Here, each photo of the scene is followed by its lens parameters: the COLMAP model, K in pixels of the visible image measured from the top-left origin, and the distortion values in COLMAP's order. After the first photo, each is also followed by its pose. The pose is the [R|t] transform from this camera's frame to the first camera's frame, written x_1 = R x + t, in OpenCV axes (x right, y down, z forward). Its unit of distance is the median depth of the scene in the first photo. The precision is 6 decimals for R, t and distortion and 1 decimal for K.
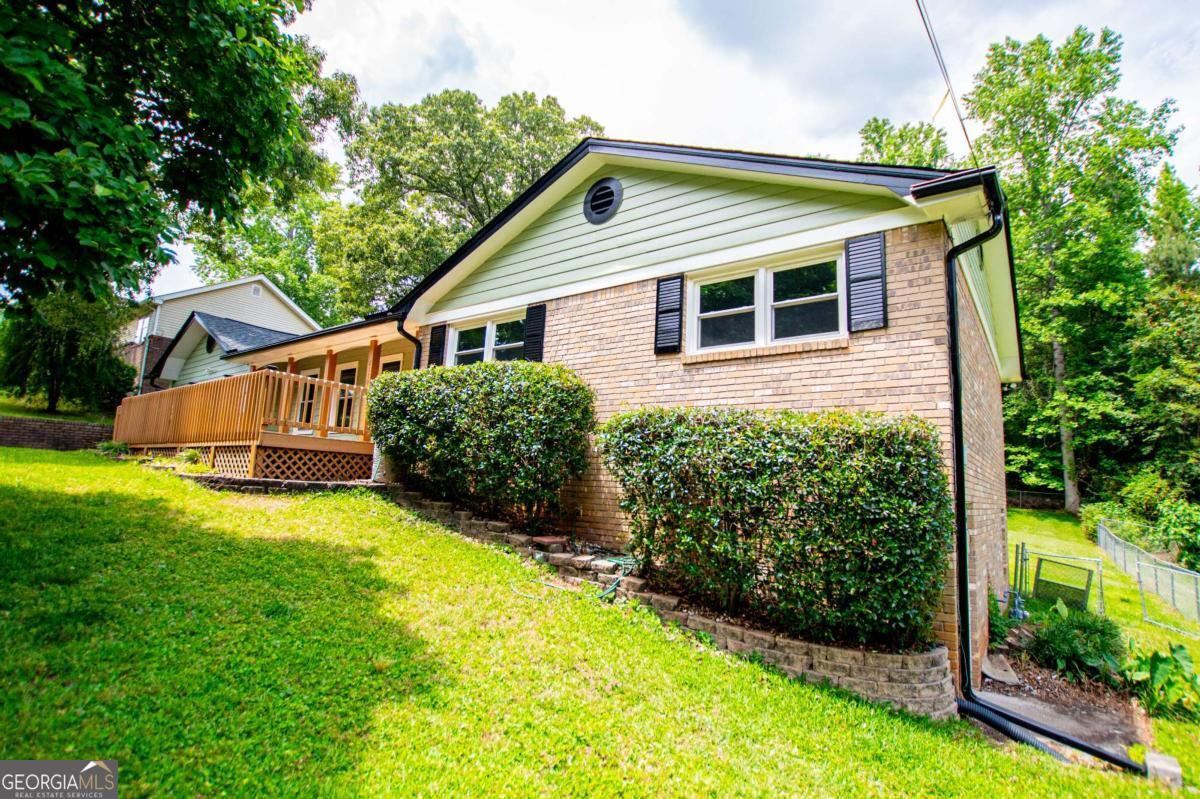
lens RADIAL K [[565.3, 0, 601.3], [0, 565.3, 403.8], [0, 0, 1]] dist [-0.022244, 0.001894]
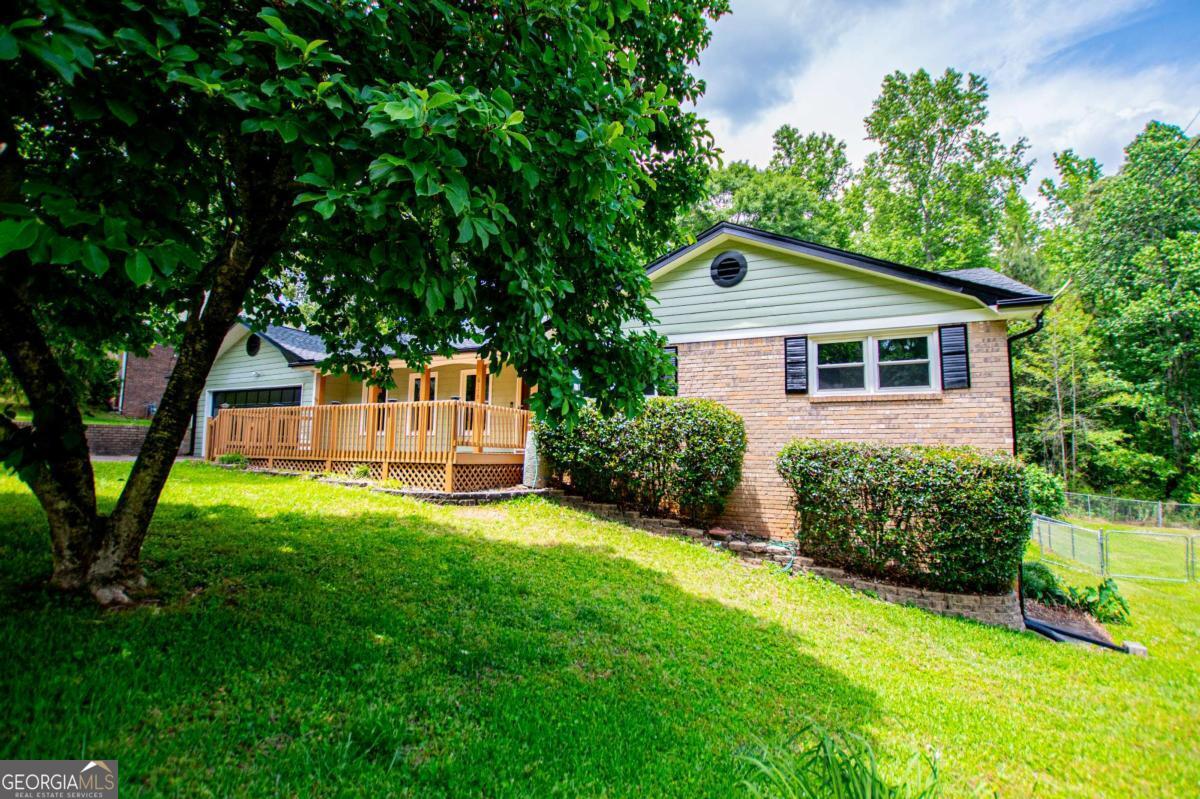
lens RADIAL K [[536.3, 0, 605.2], [0, 536.3, 401.3], [0, 0, 1]] dist [-0.022828, 0.000619]
pose [[0.986656, -0.010141, 0.162503, -0.568619], [0.002477, 0.998878, 0.047296, -0.136210], [-0.162800, -0.046263, 0.985574, -0.216844]]
